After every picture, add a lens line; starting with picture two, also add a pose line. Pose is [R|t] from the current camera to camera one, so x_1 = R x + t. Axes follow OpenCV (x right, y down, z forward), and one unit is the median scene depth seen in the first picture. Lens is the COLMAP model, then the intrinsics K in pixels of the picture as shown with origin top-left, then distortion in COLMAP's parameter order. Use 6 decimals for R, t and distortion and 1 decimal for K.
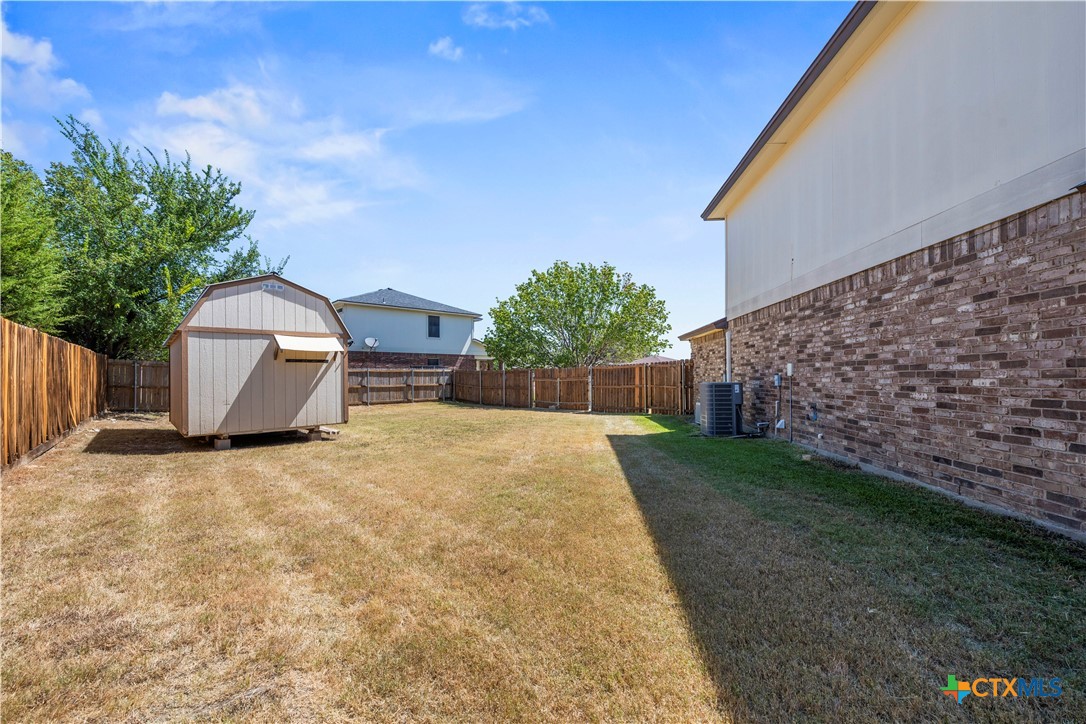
lens RADIAL K [[432.4, 0, 537.3], [0, 432.4, 365.9], [0, 0, 1]] dist [0.002793, -0.000560]
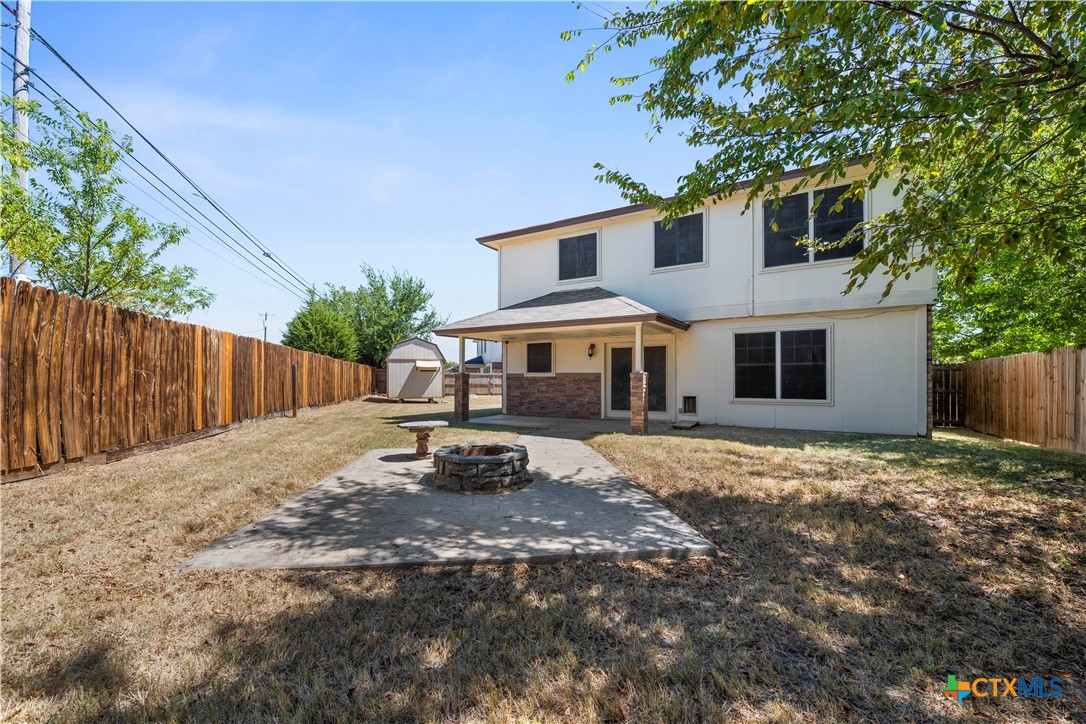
lens RADIAL K [[432.4, 0, 543.4], [0, 432.4, 367.1], [0, 0, 1]] dist [0.002793, -0.000560]
pose [[0.899757, -0.002008, -0.436387, 0.670642], [-0.000481, 0.999984, -0.005593, -0.011360], [0.436392, 0.005242, 0.899742, -0.553781]]
